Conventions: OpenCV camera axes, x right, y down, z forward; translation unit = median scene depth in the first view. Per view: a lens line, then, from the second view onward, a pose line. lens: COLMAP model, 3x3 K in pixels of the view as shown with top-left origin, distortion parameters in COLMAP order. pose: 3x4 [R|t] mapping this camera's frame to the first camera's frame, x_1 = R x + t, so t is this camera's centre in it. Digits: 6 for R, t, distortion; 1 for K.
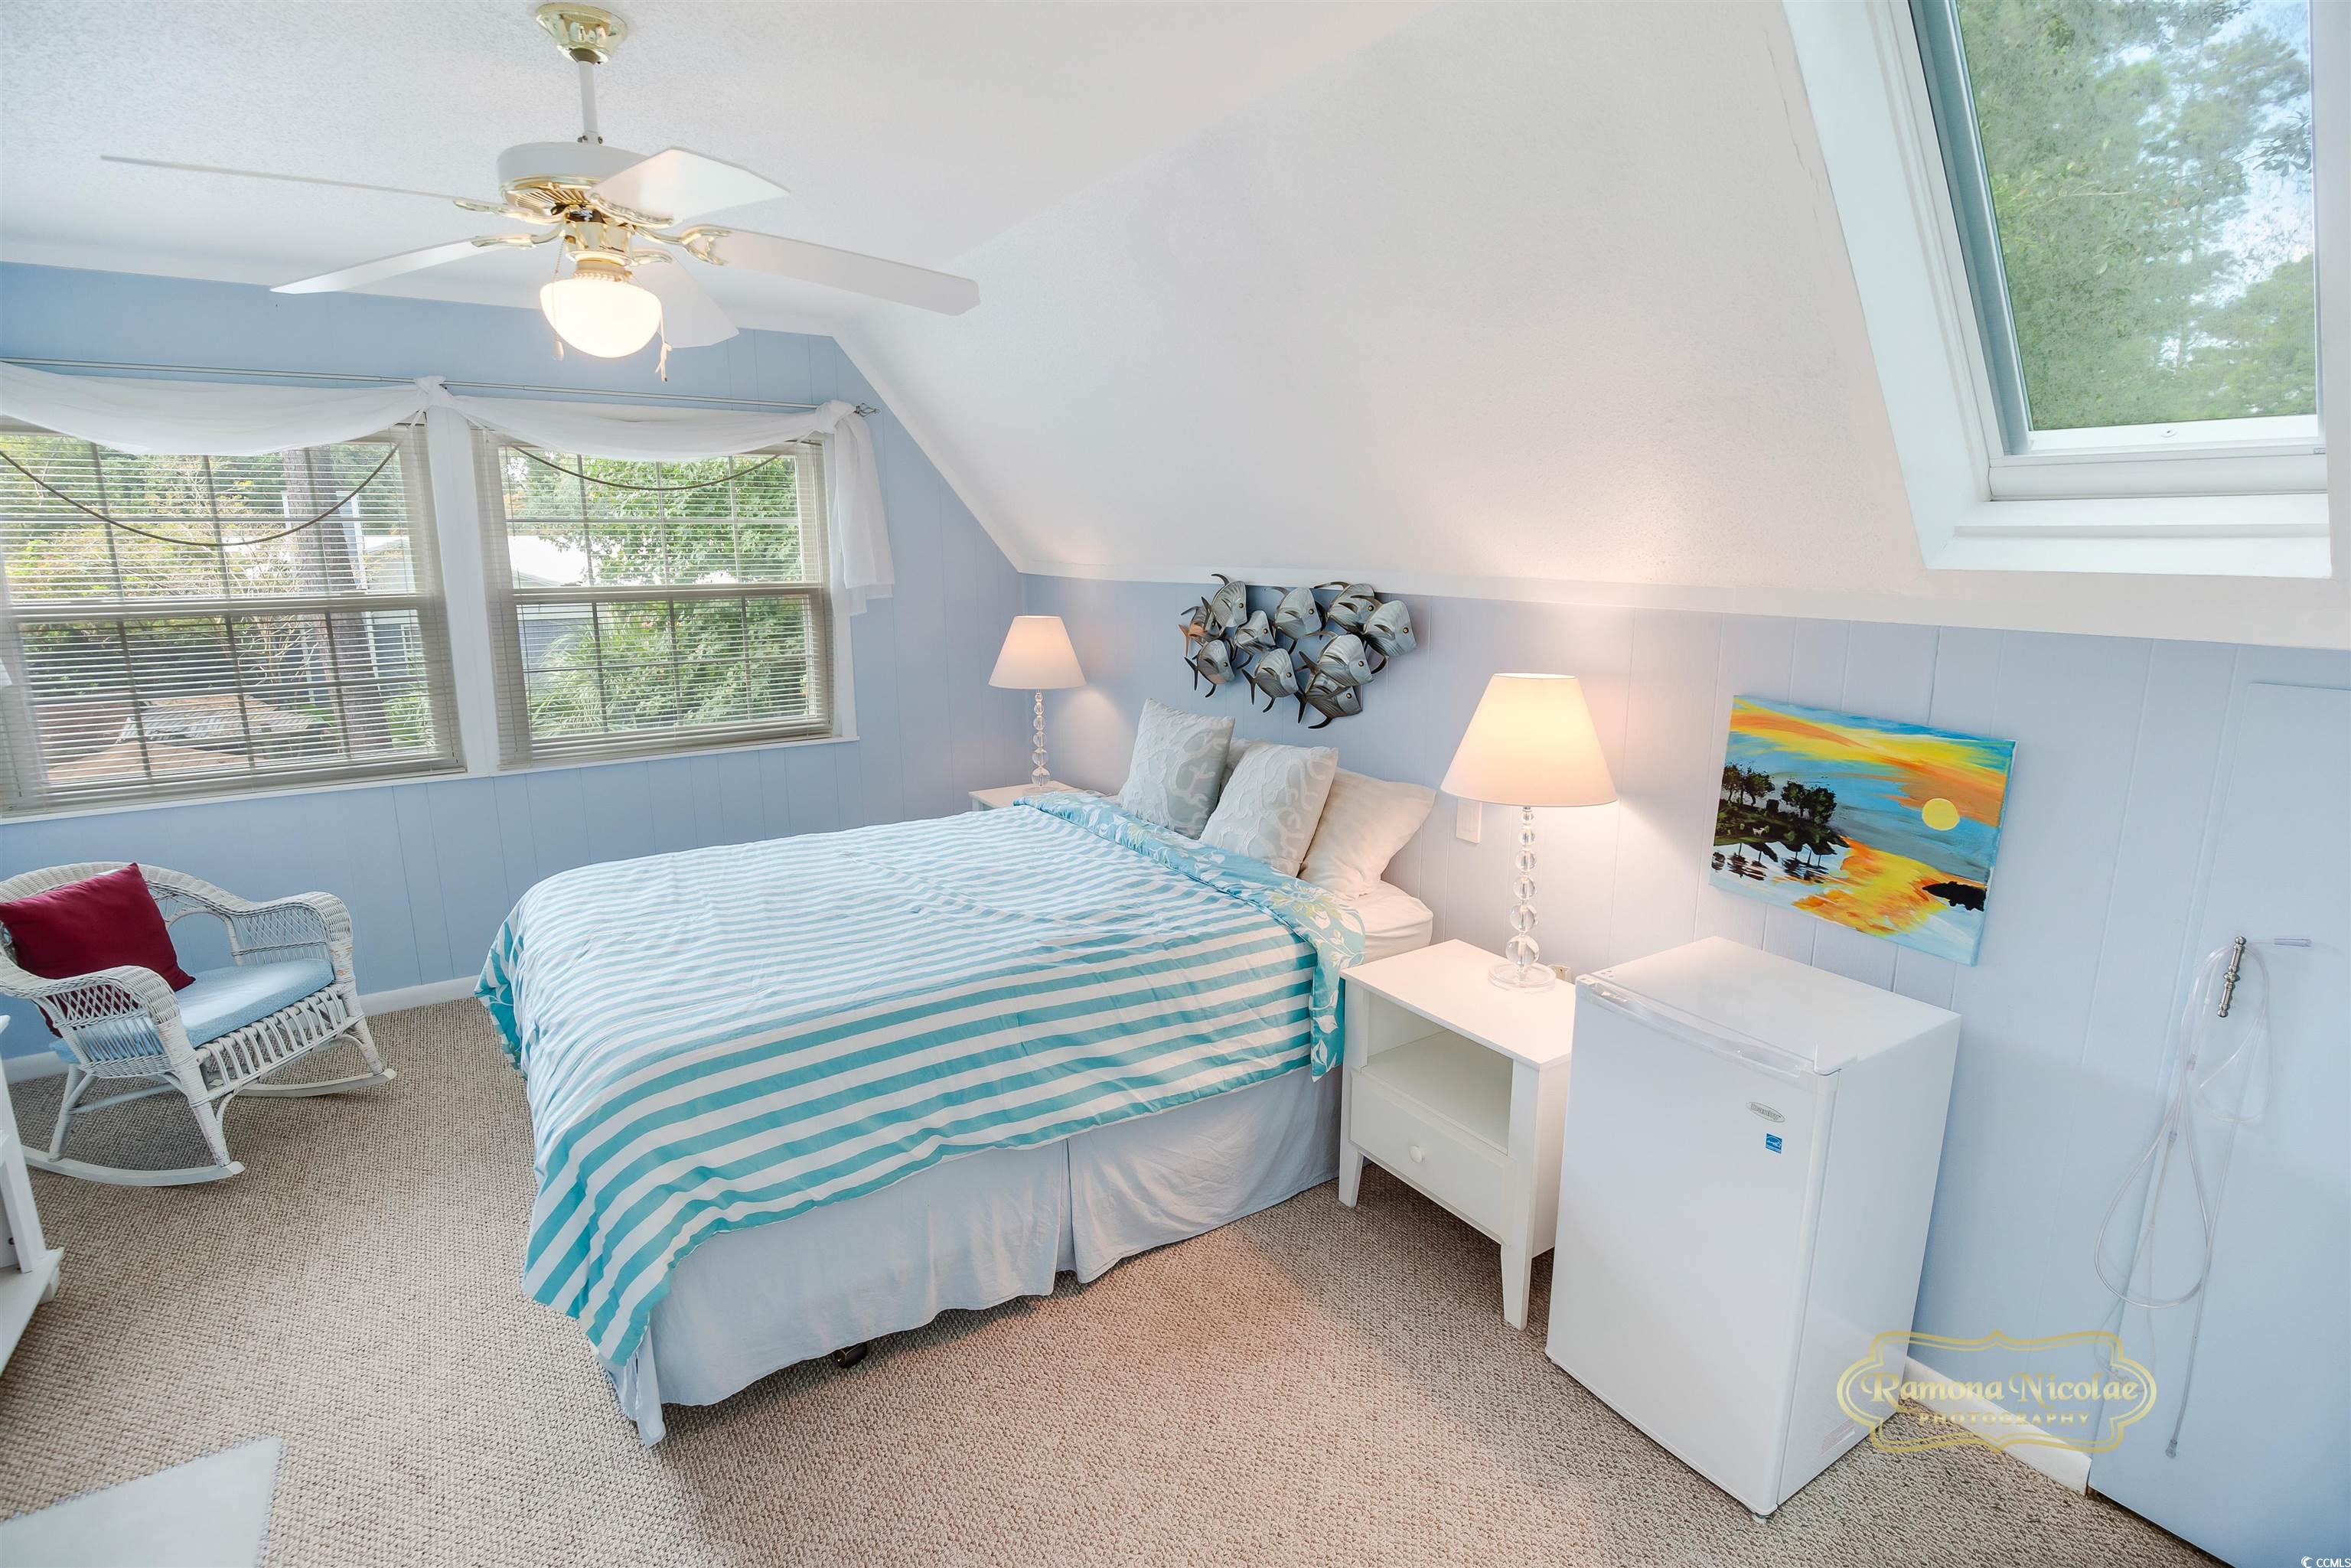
lens RADIAL K [[1111.5, 0, 1192.8], [0, 1111.5, 715.3], [0, 0, 1]] dist [-0.019159, 0.000992]
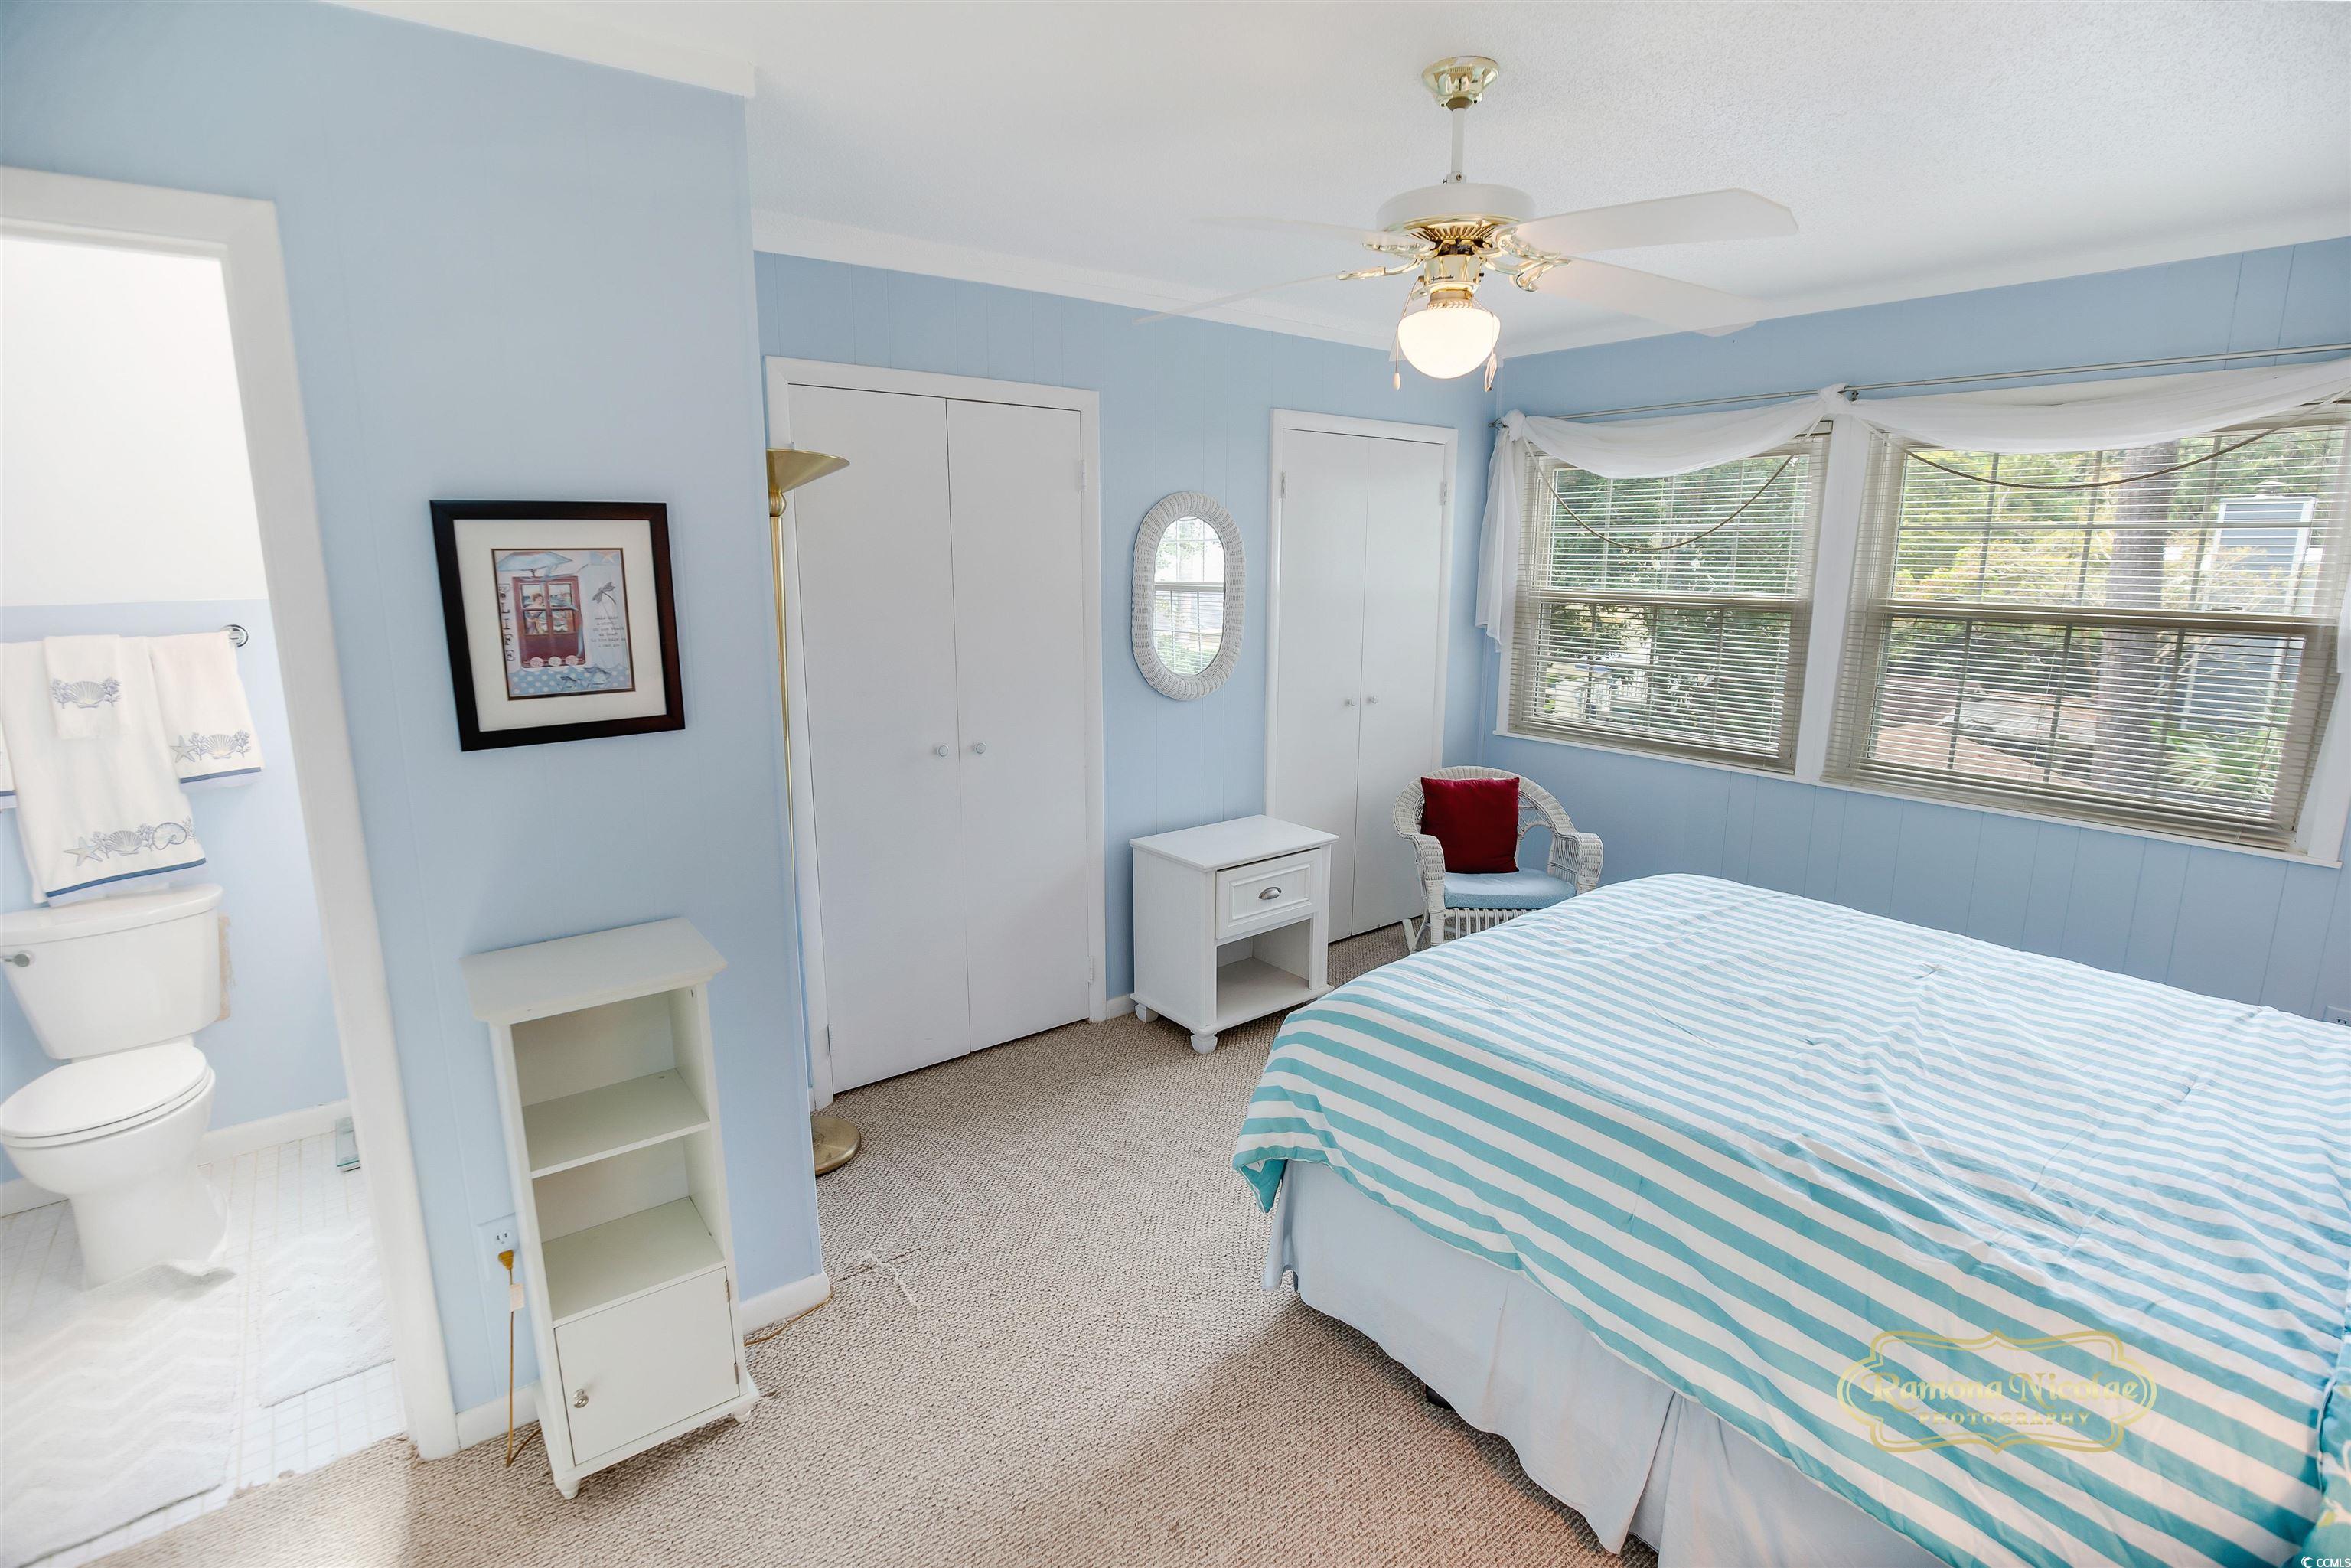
lens RADIAL K [[1121.2, 0, 1185.7], [0, 1121.2, 728.5], [0, 0, 1]] dist [-0.039956, 0.010044]
pose [[0.081546, 0.160403, -0.983677, 0.422587], [-0.158166, 0.976540, 0.146127, -0.073484], [0.984040, 0.143668, 0.105003, 0.483418]]
